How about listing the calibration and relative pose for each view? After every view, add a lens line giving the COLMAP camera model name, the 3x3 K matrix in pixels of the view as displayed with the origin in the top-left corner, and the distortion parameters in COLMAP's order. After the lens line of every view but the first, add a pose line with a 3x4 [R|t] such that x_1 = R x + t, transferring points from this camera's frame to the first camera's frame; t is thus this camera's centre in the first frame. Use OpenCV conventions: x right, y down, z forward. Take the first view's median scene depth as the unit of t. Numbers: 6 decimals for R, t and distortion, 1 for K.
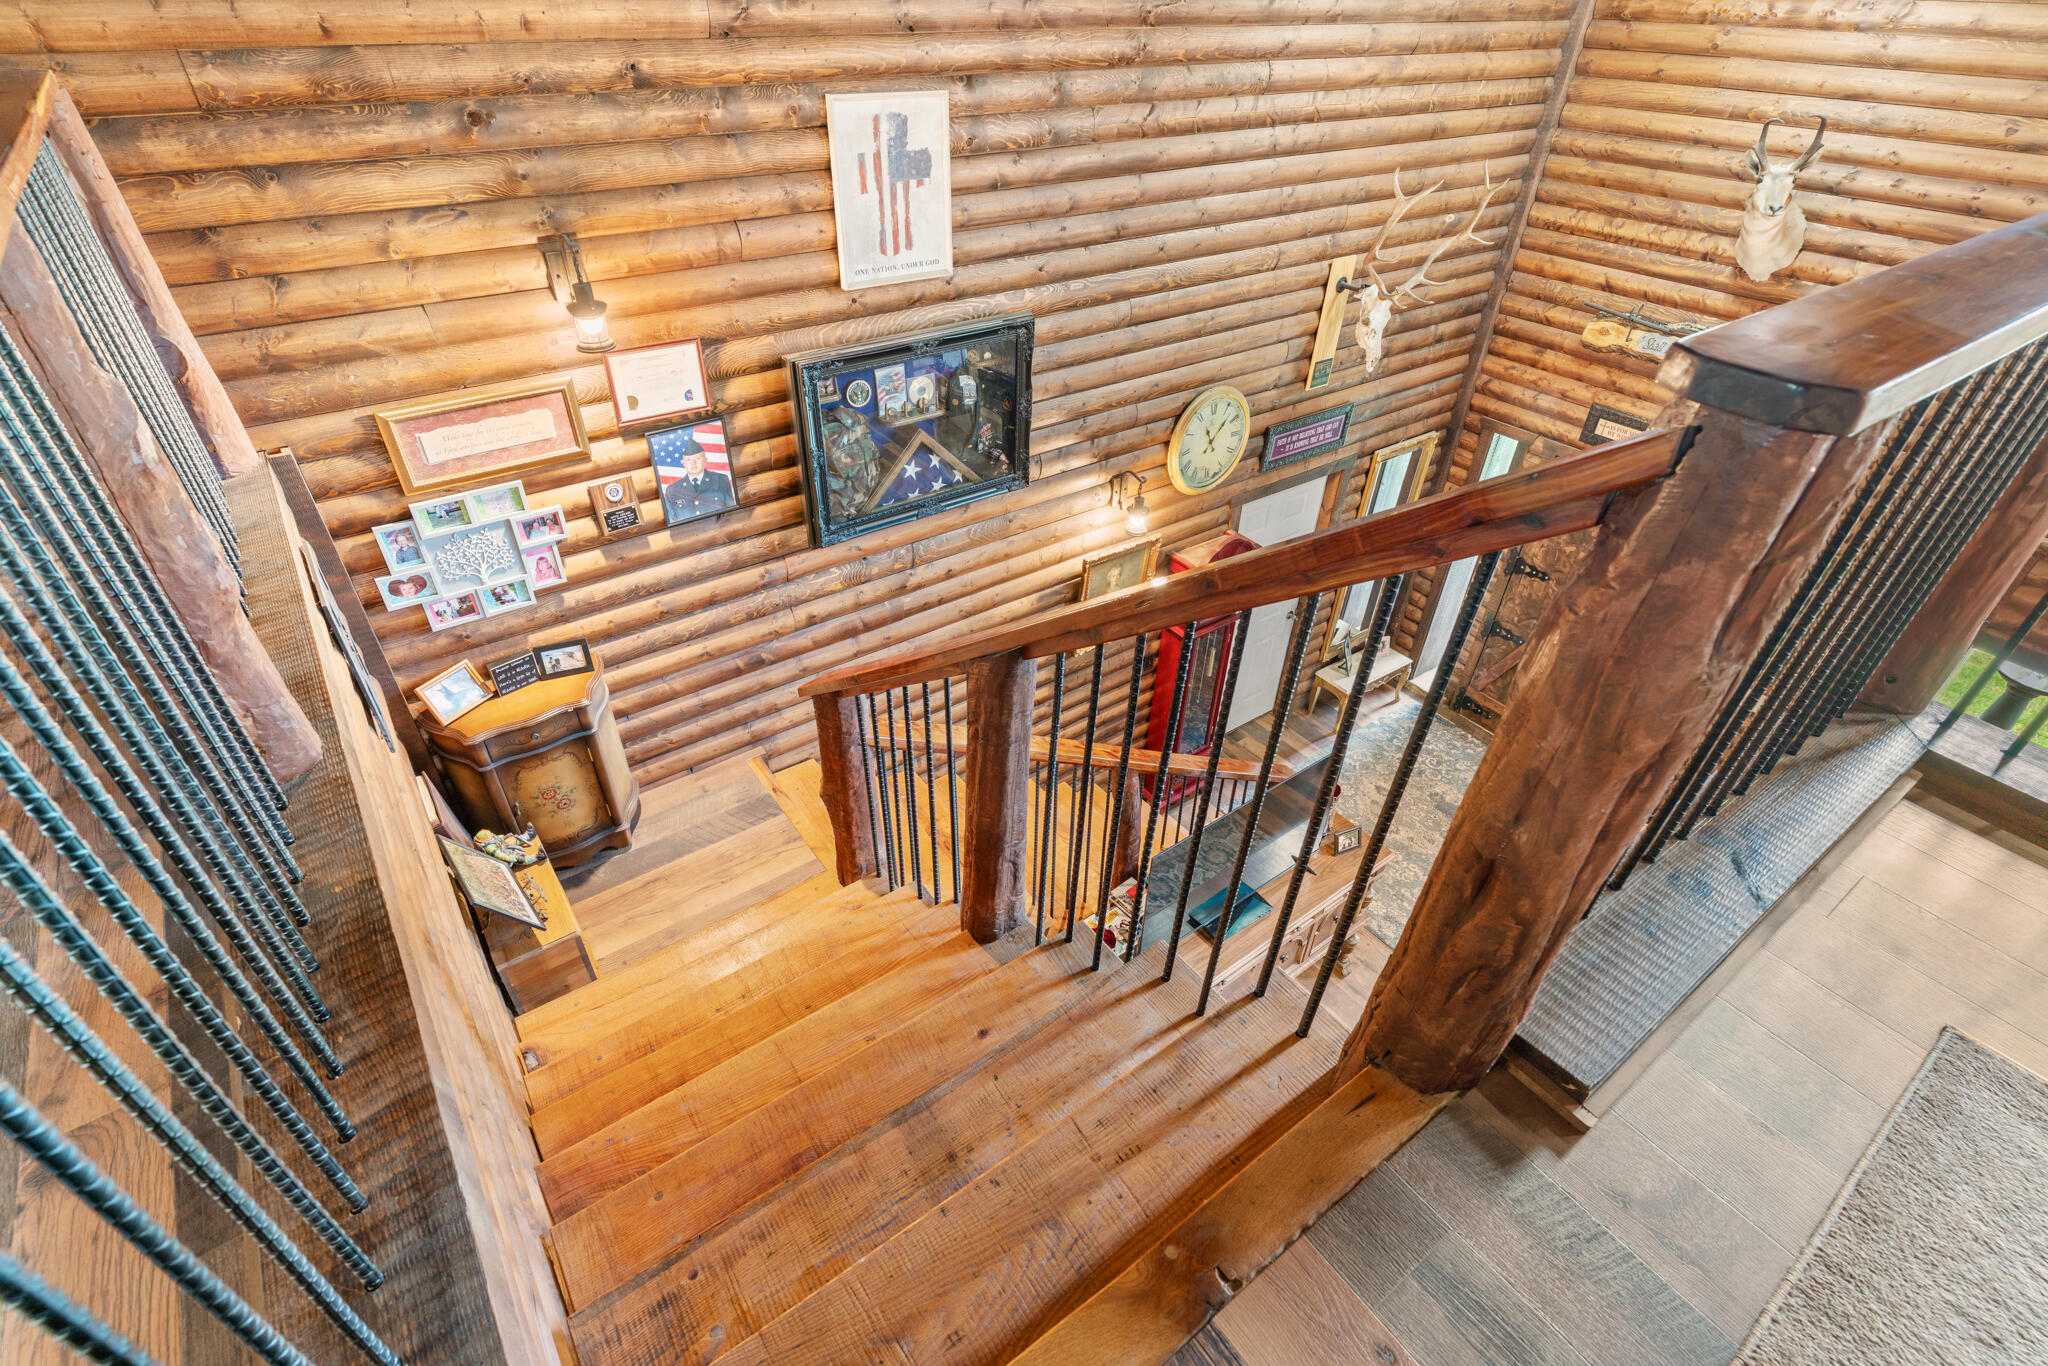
lens RADIAL K [[972.7, 0, 1004.2], [0, 972.7, 707.1], [0, 0, 1]] dist [0.002814, -0.000723]
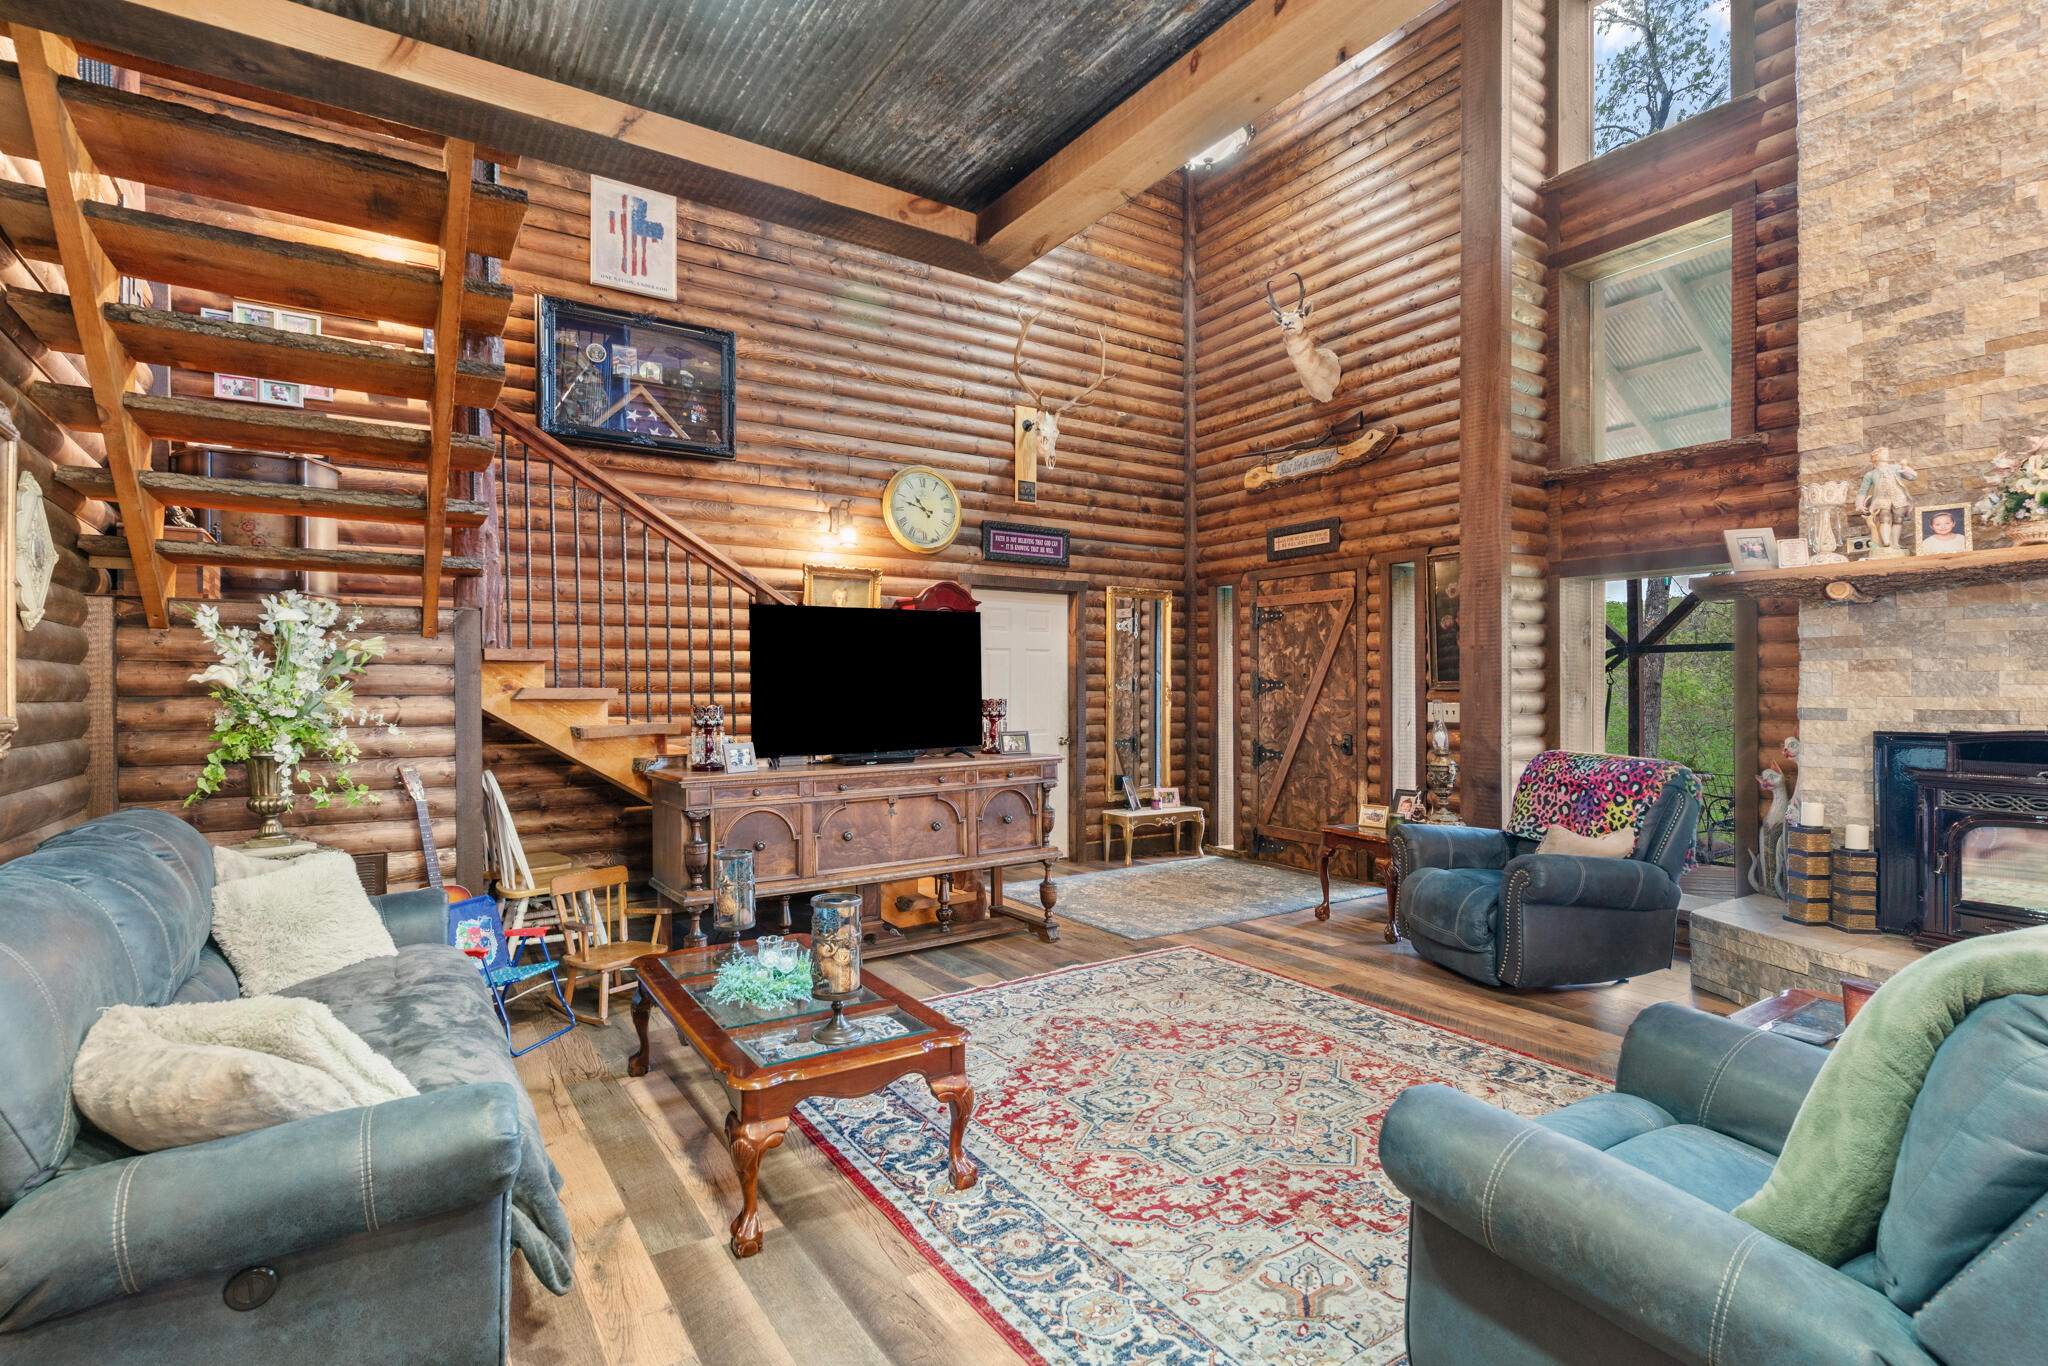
lens RADIAL K [[972.7, 0, 989.7], [0, 972.7, 689.6], [0, 0, 1]] dist [0.002814, -0.000723]
pose [[0.998156, -0.016075, -0.058538, 0.390607], [-0.022752, 0.794949, -0.606249, 0.717214], [0.056280, 0.606463, 0.793117, 0.158365]]
